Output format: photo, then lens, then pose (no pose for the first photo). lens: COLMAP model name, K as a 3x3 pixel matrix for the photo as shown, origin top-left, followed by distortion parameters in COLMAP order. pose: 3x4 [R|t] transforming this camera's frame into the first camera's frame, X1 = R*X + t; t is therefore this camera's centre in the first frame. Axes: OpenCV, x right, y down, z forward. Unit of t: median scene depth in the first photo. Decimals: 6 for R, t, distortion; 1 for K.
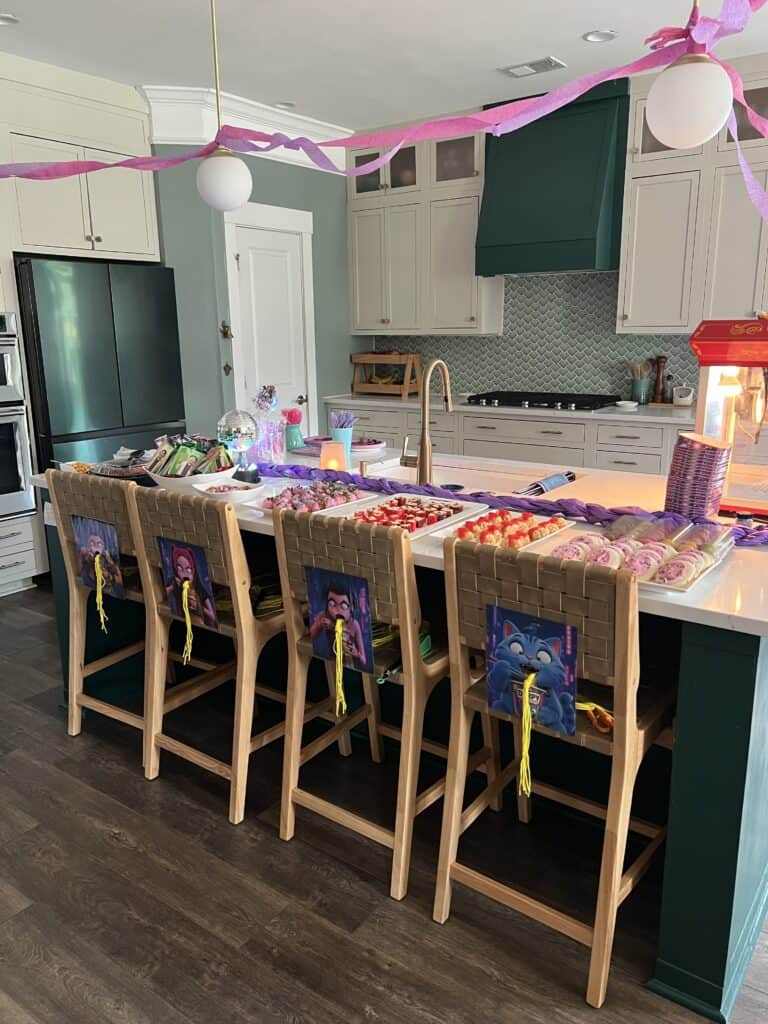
lens RADIAL K [[774.3, 0, 388.8], [0, 774.3, 512.9], [0, 0, 1]] dist [0.032888, -0.024668]
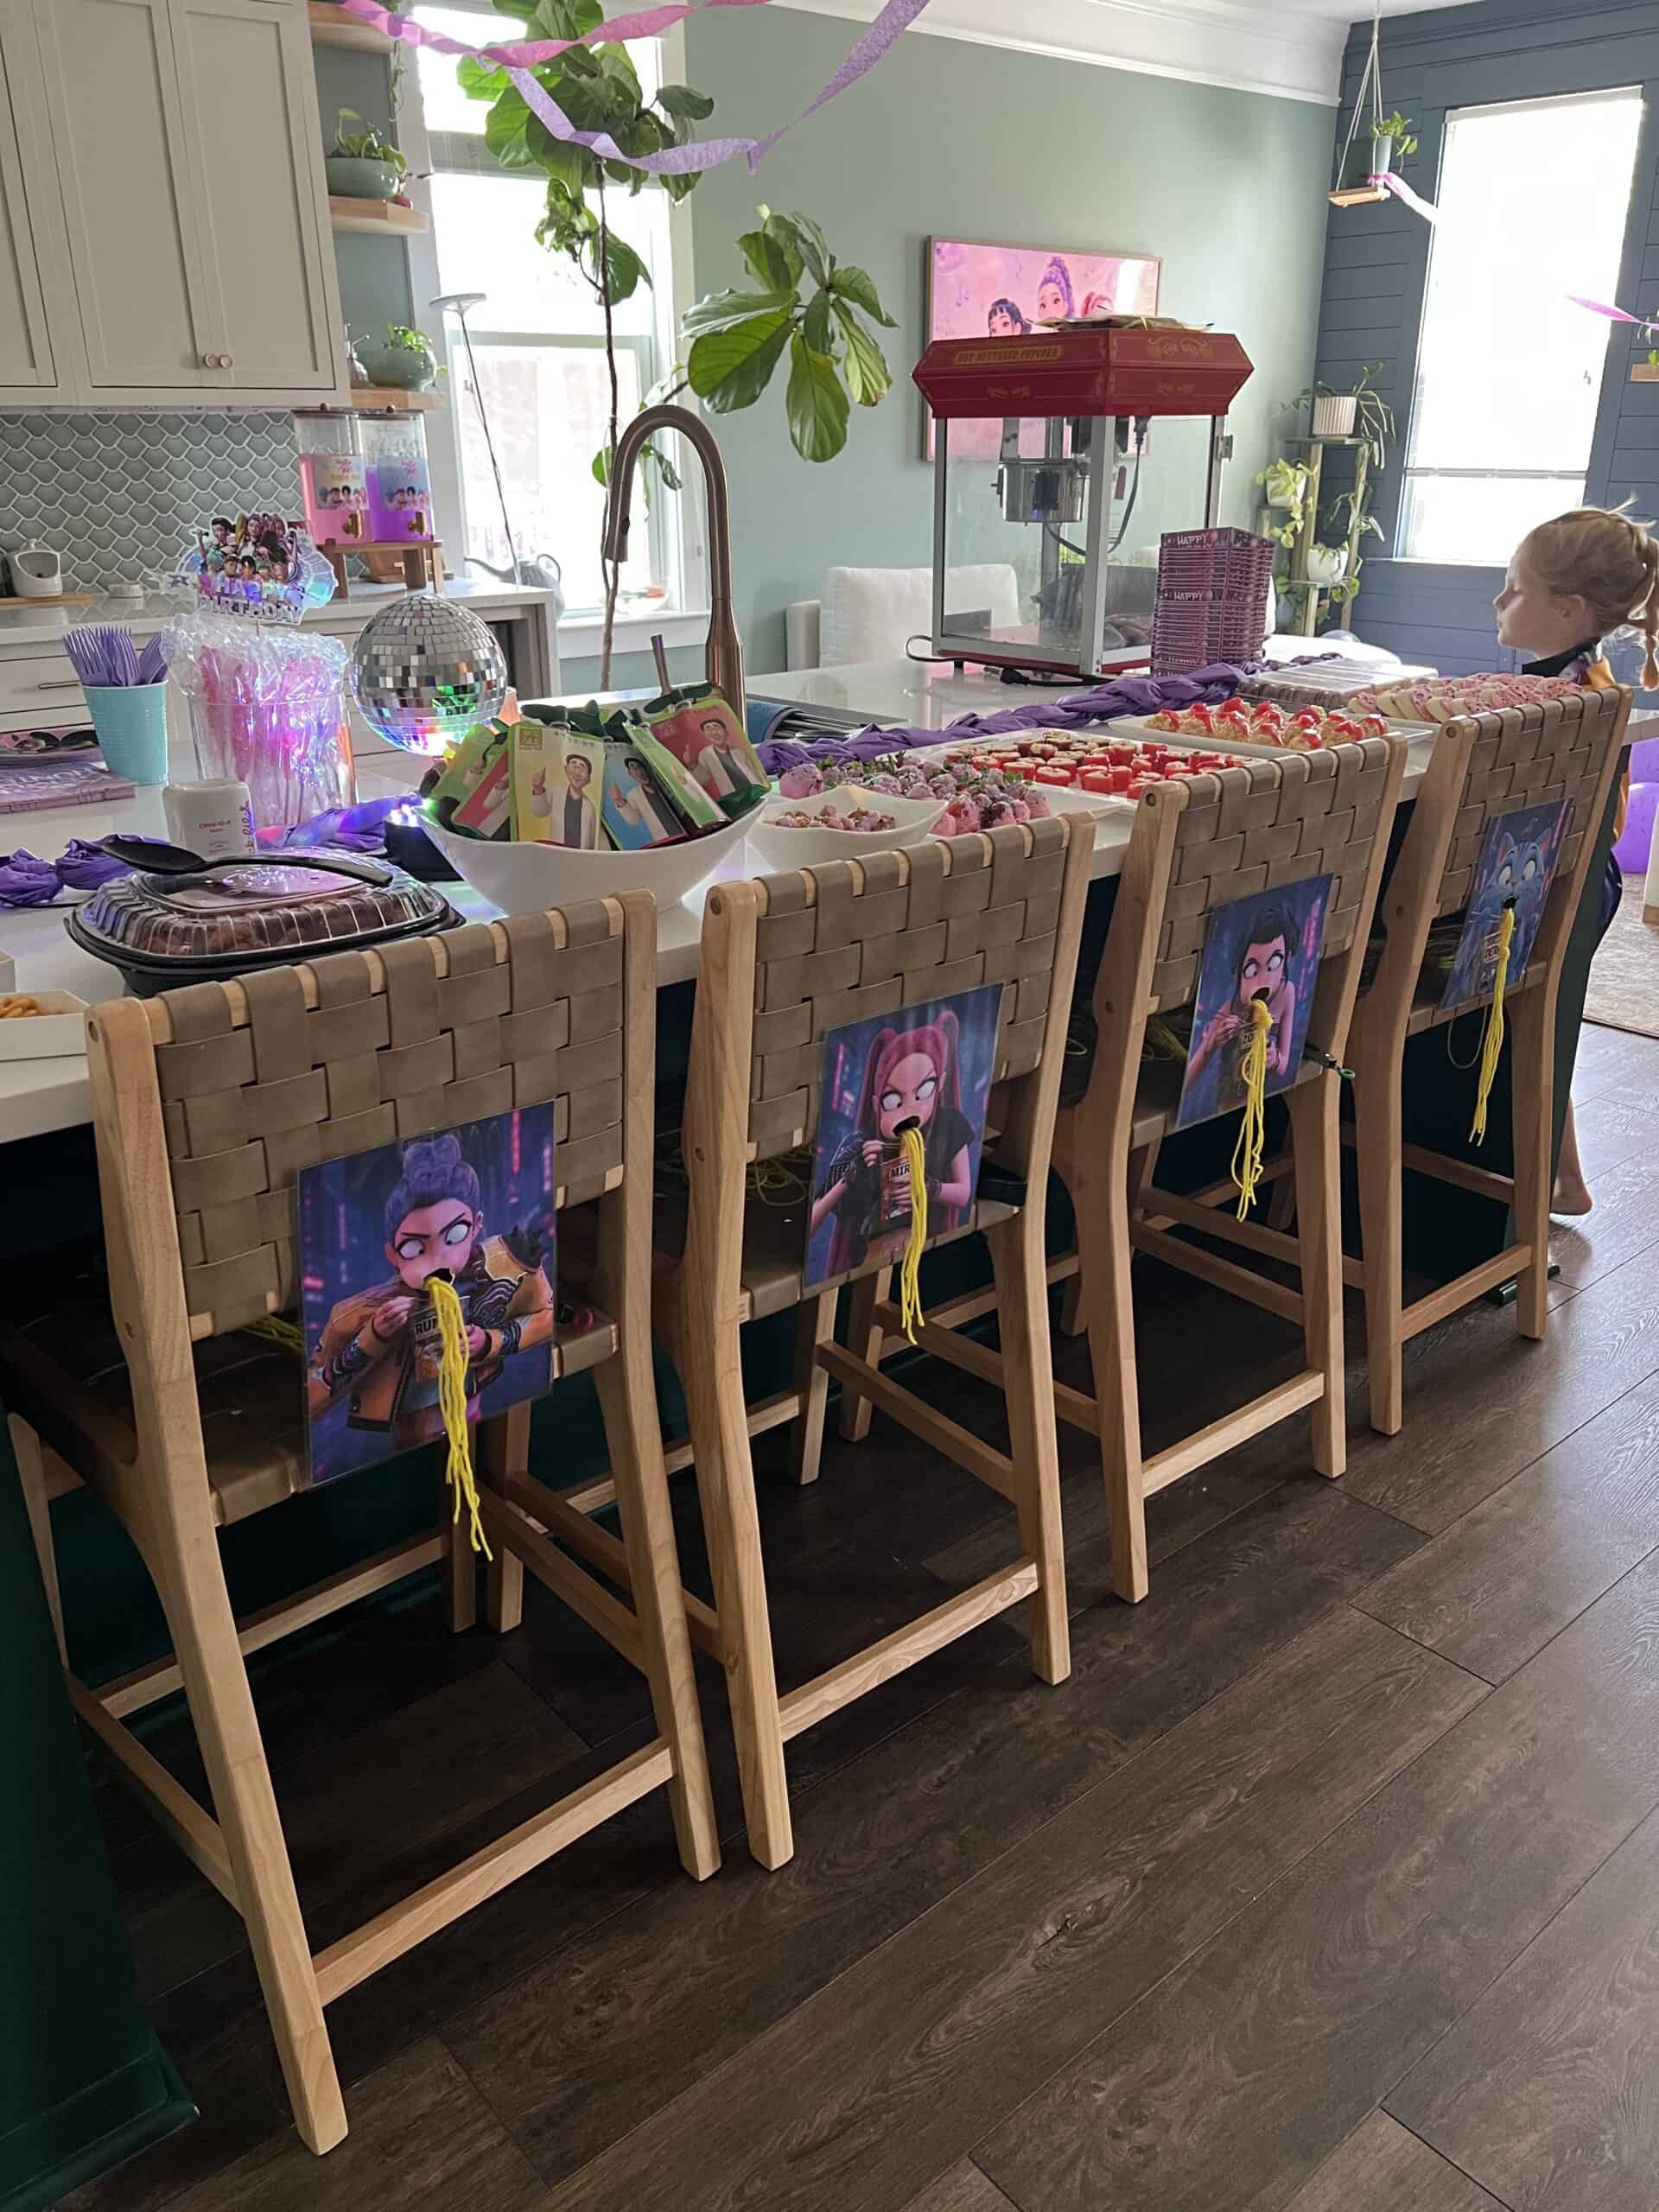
lens RADIAL K [[1672.7, 0, 841.1], [0, 1672.7, 1108.1], [0, 0, 1]] dist [0.032888, -0.024668]
pose [[0.217427, -0.349373, 0.911408, -0.968531], [0.228070, 0.926083, 0.300590, -0.141768], [-0.949057, 0.142508, 0.281037, 0.928135]]
